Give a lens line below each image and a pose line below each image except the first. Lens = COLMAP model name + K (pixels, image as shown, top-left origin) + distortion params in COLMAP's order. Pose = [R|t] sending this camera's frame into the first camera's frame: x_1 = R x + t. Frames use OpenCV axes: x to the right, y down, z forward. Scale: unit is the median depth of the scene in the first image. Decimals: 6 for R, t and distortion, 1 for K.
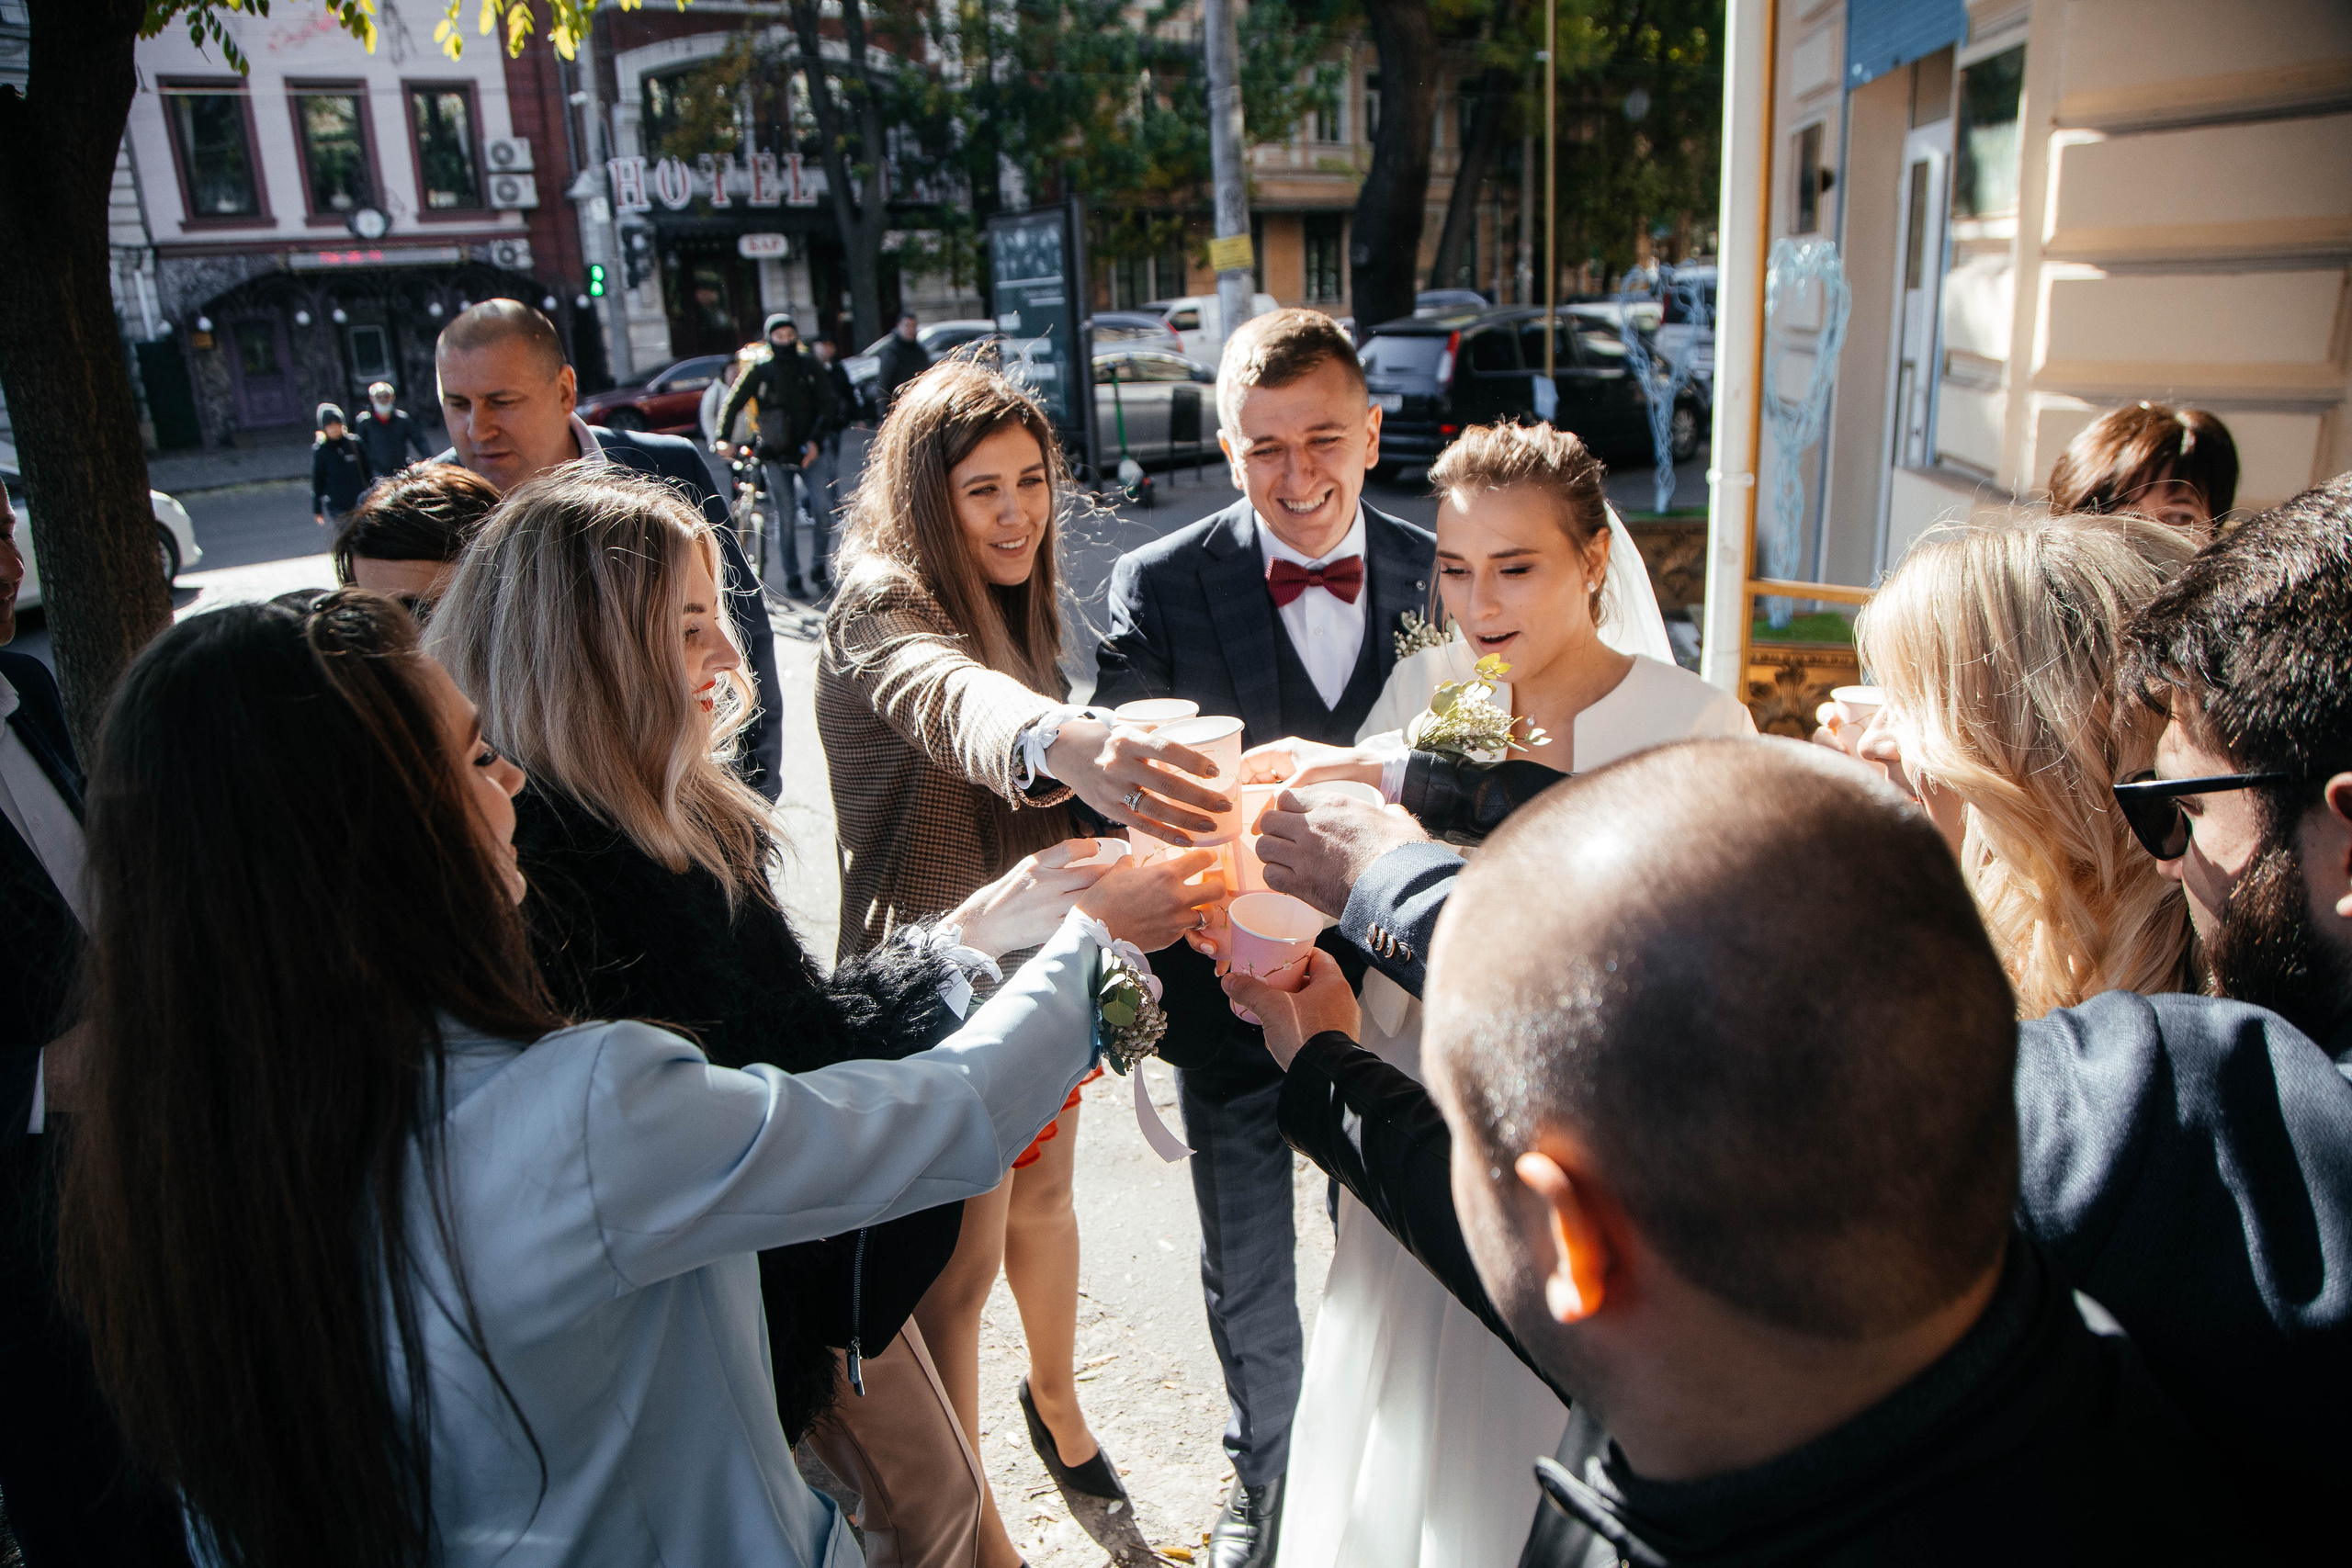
lens RADIAL K [[1617.2, 0, 1176.0], [0, 1617.2, 784.0], [0, 0, 1]] dist [-0.115796, 0.066019]
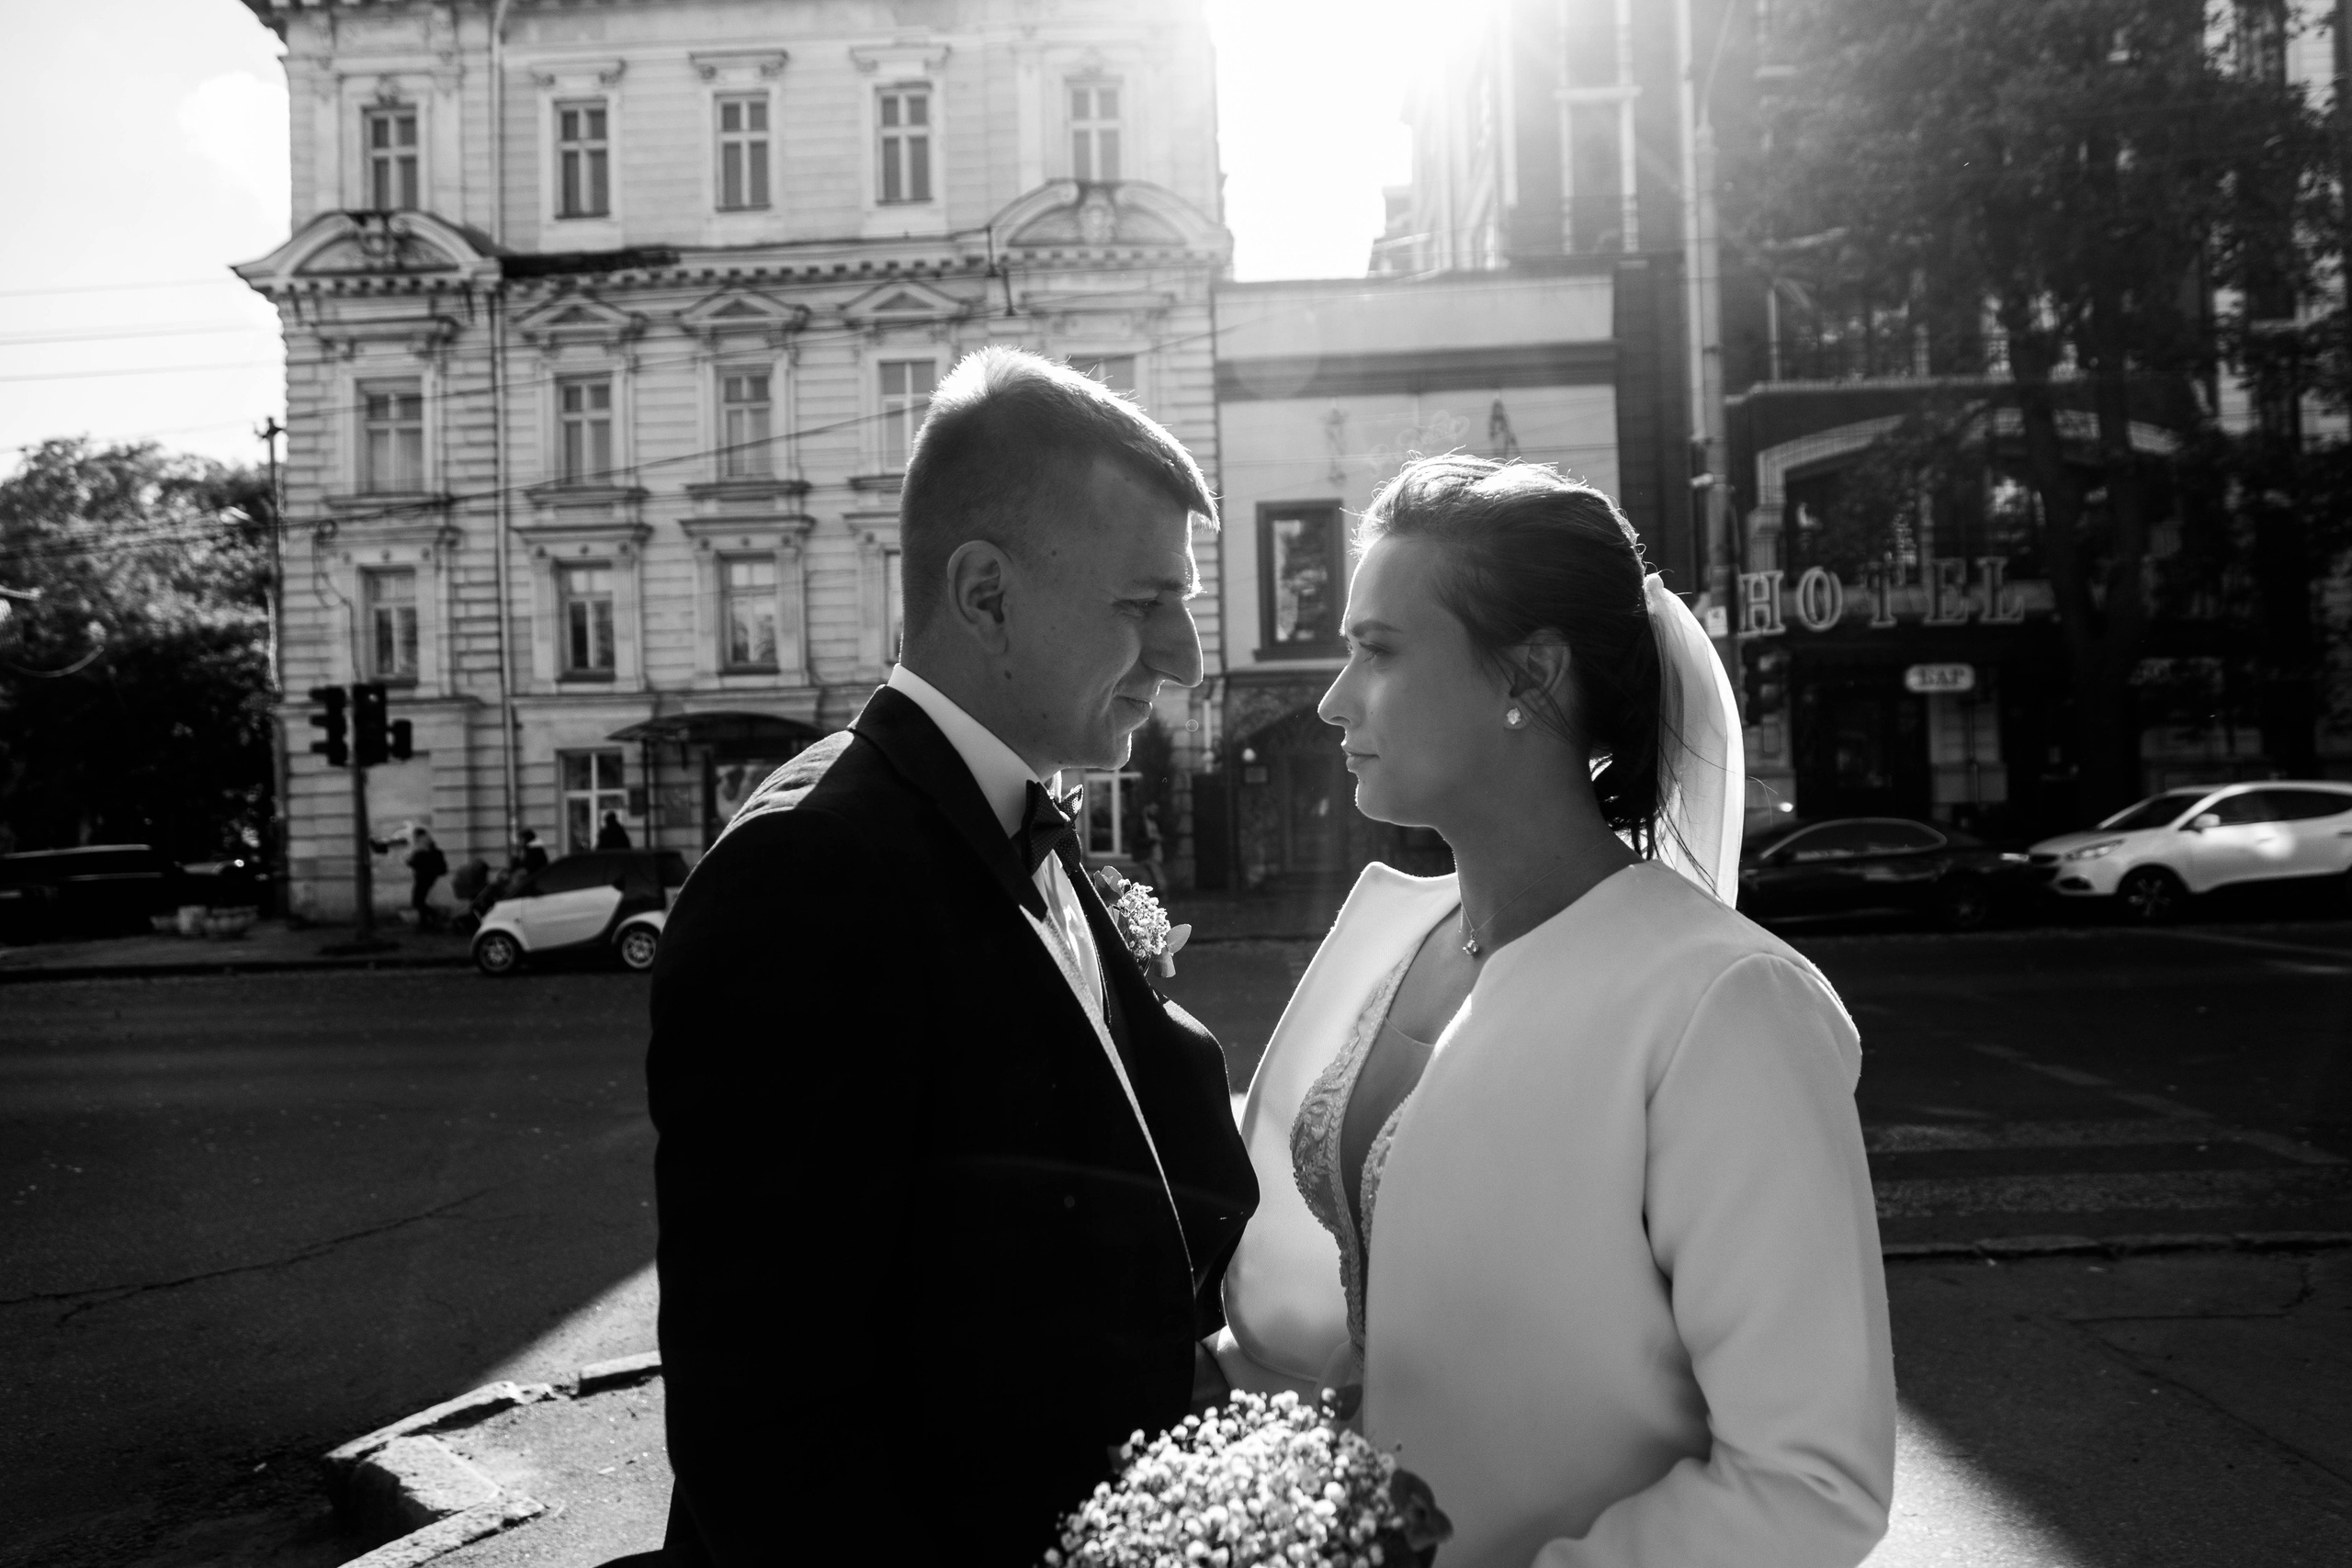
lens RADIAL K [[1575.2, 0, 1176.0], [0, 1575.2, 784.0], [0, 0, 1]] dist [0.005933, 0.003064]
pose [[0.784349, 0.015268, -0.620131, -0.084533], [-0.192455, 0.956356, -0.219873, -0.063315], [0.589710, 0.291805, 0.753056, 0.256492]]
